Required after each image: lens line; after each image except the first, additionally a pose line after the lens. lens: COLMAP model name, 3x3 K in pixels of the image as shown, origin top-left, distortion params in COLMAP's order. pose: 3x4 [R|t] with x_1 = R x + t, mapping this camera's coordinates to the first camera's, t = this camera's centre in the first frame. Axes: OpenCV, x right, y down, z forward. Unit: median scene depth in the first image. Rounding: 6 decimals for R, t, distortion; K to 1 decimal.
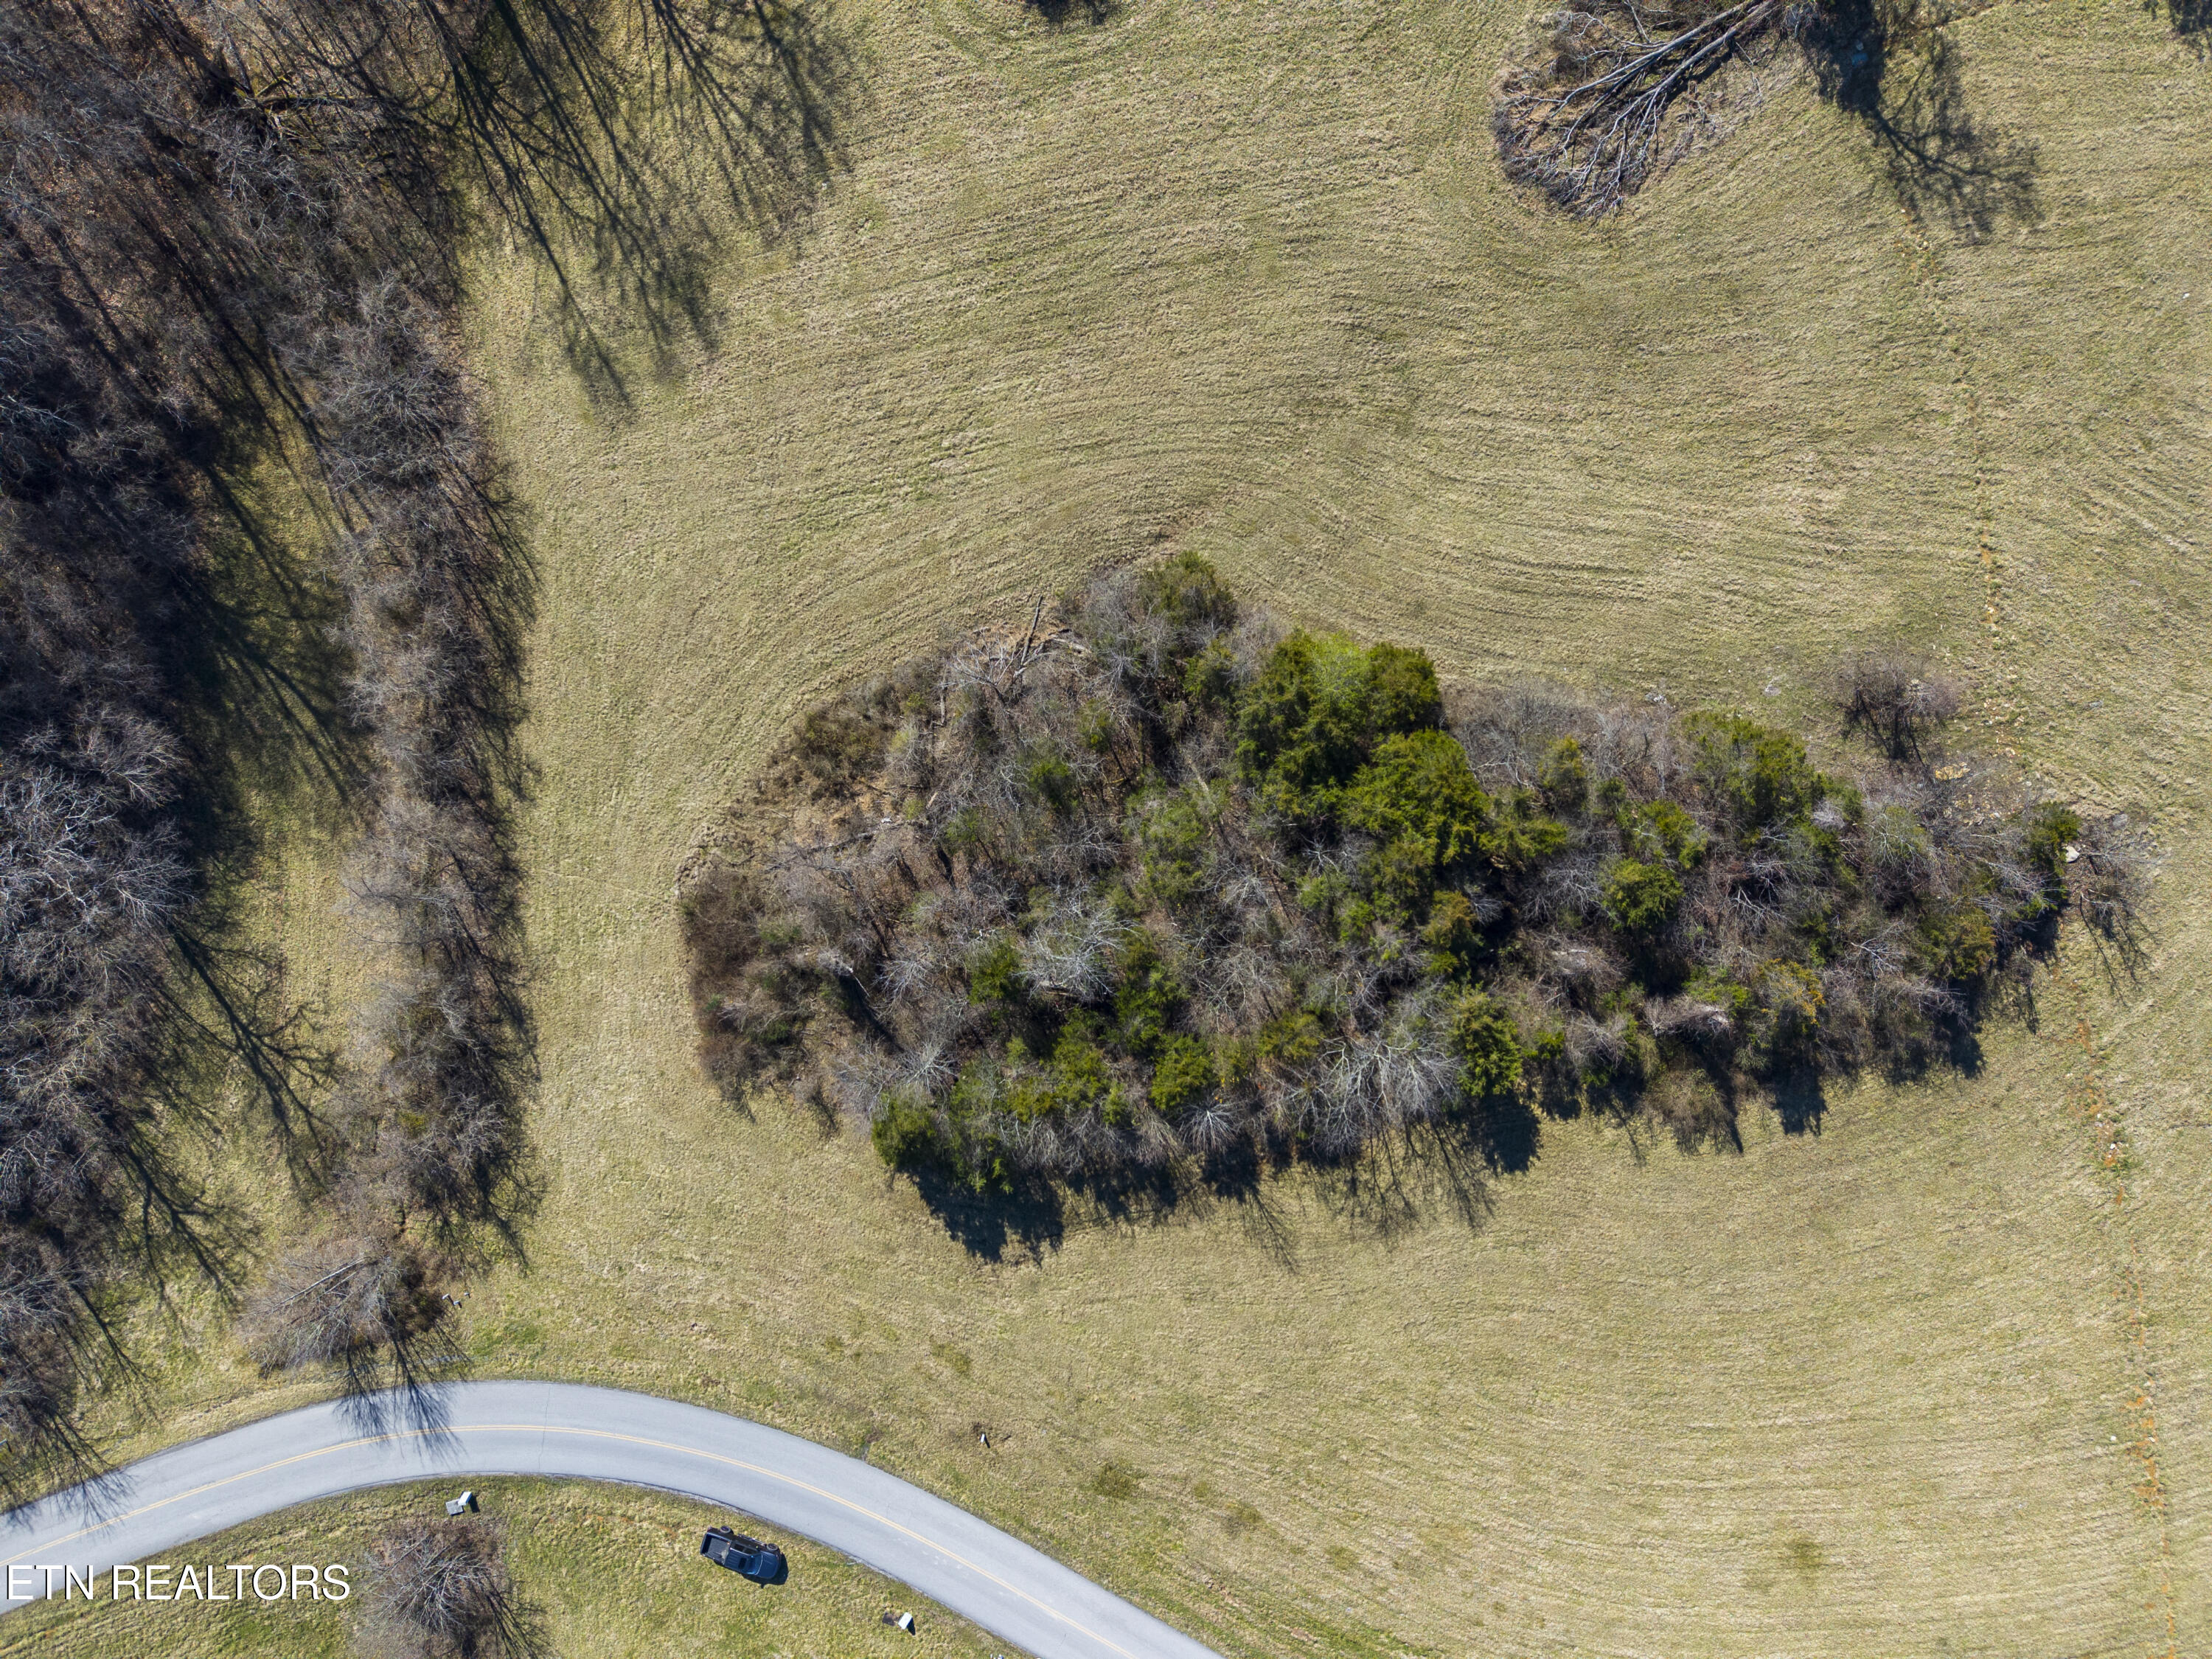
lens RADIAL K [[1481.4, 0, 1113.1], [0, 1481.4, 832.5], [0, 0, 1]] dist [0.039864, -0.040283]
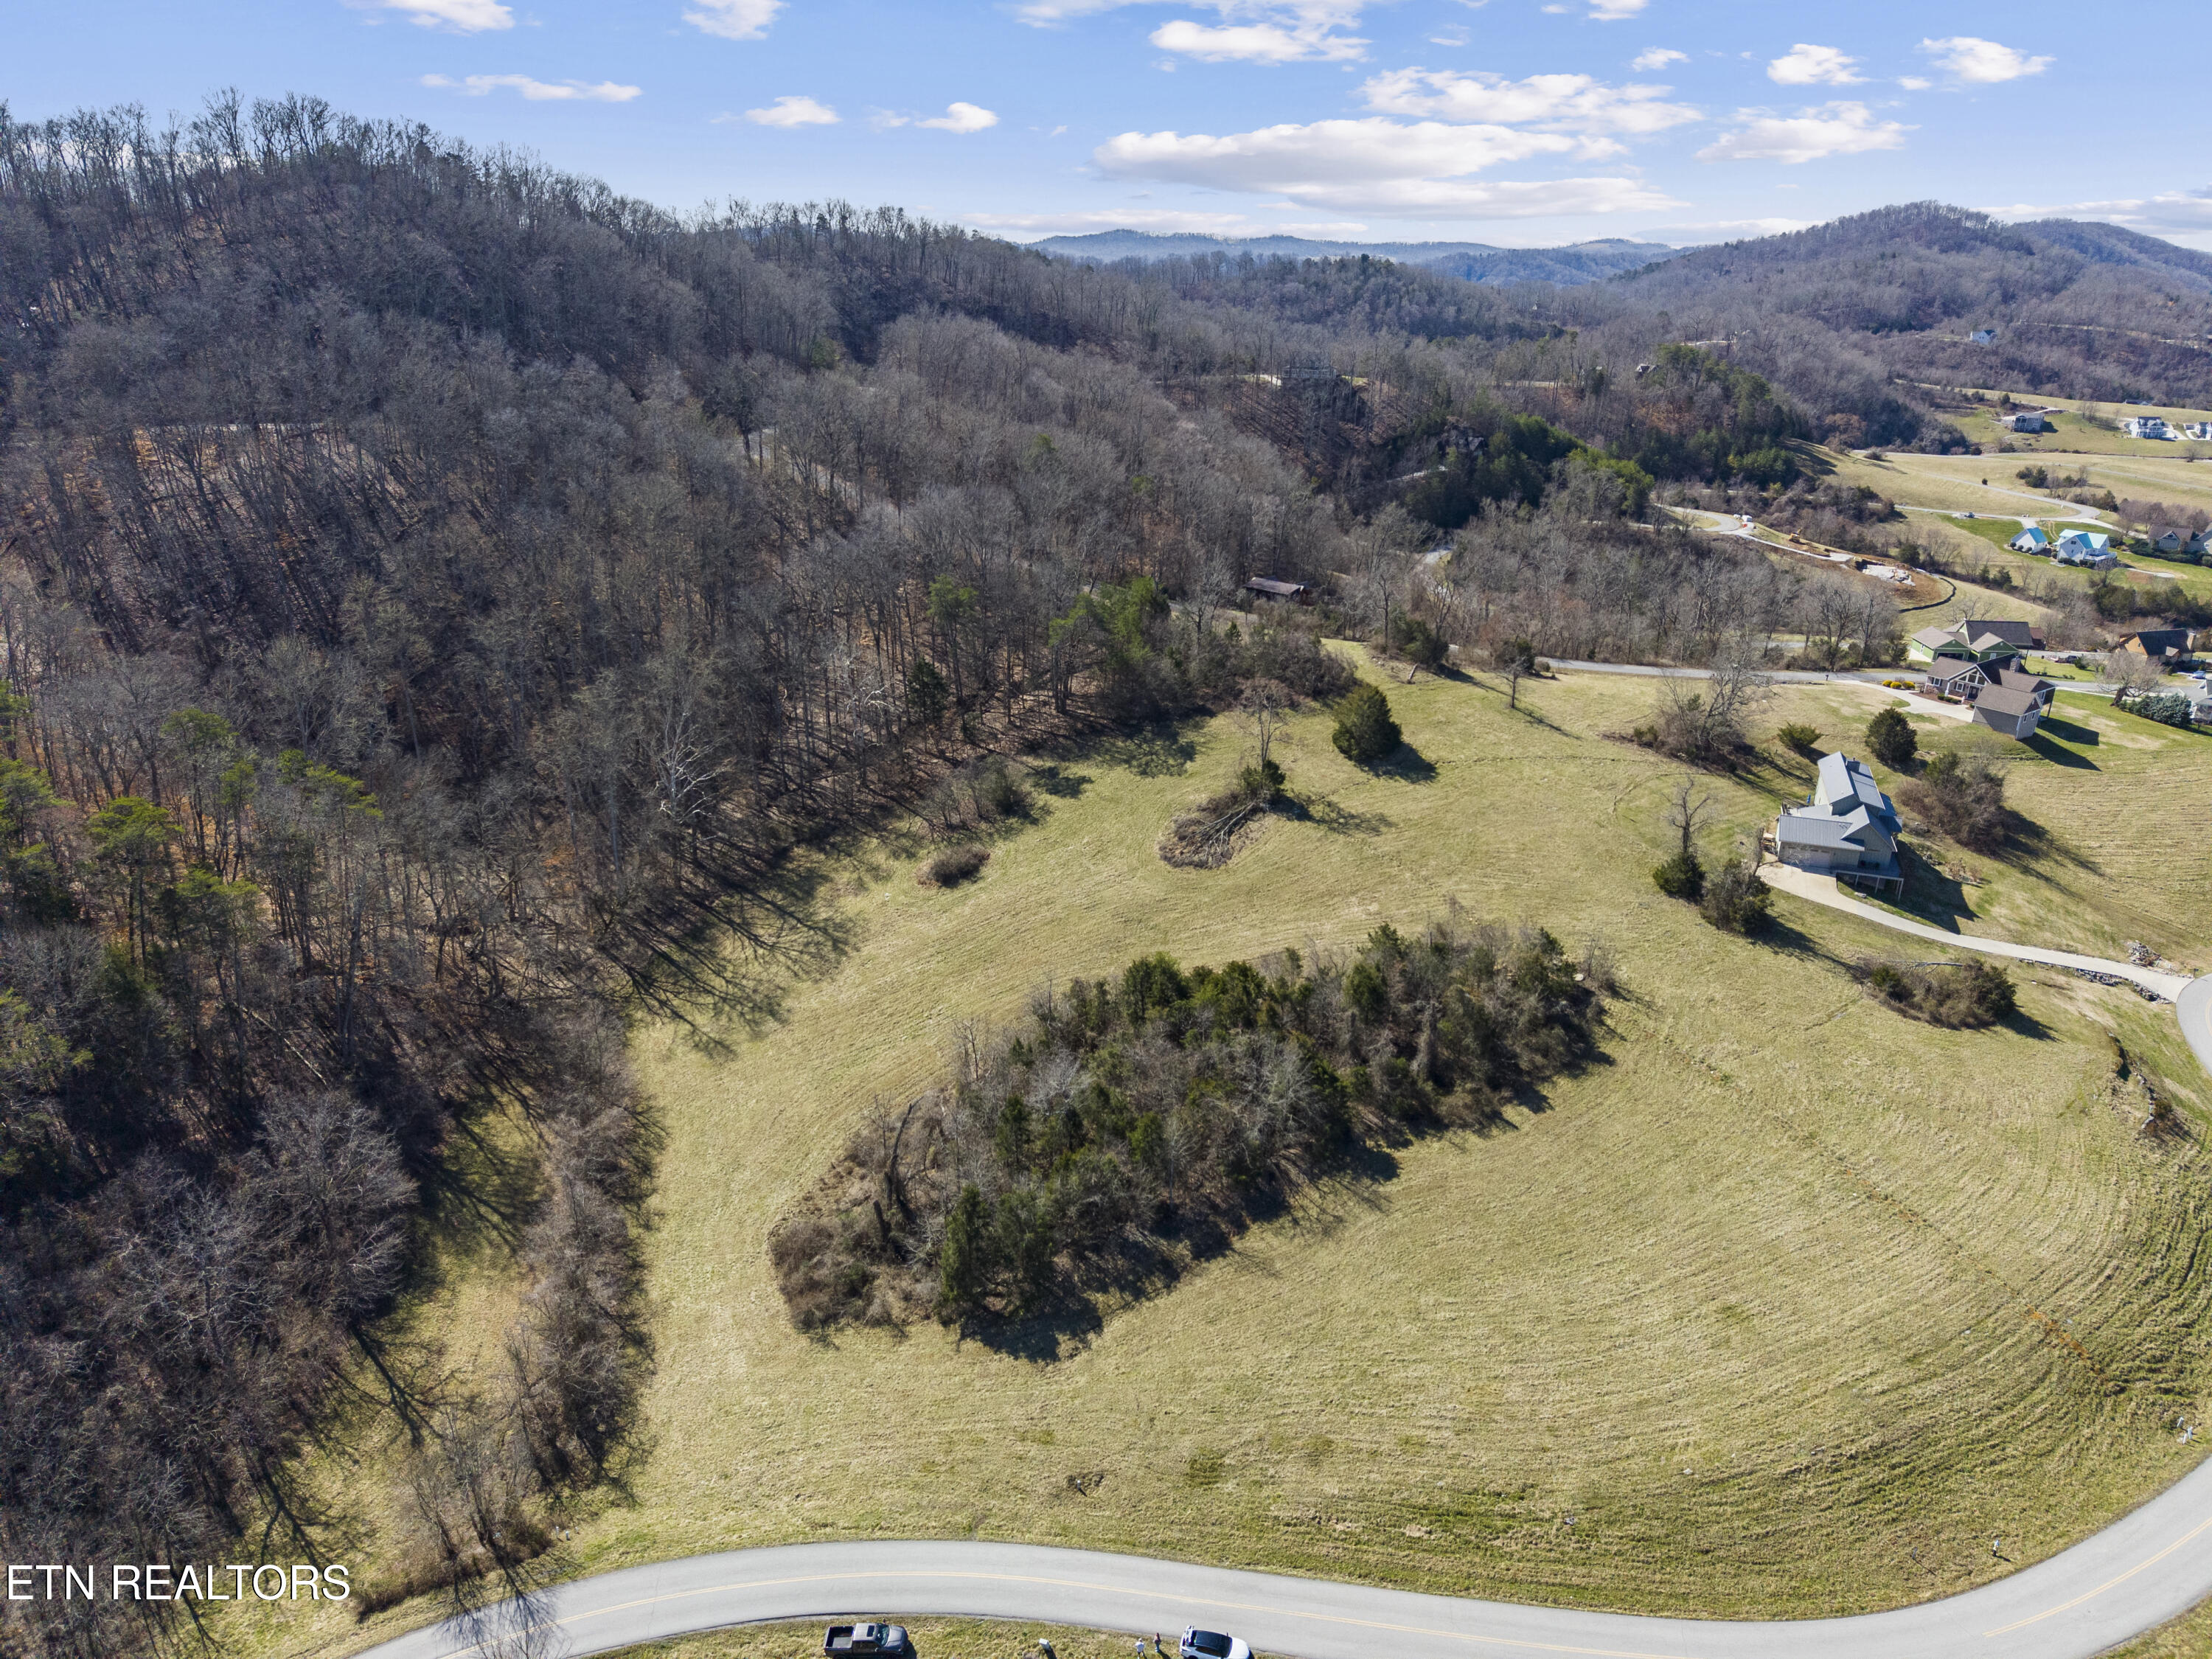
lens RADIAL K [[1481.4, 0, 1113.1], [0, 1481.4, 832.5], [0, 0, 1]] dist [0.039864, -0.040283]
pose [[0.966584, -0.092432, 0.239105, -0.288906], [0.256347, 0.345051, -0.902898, 1.273053], [0.000953, 0.934021, 0.357216, 0.162868]]
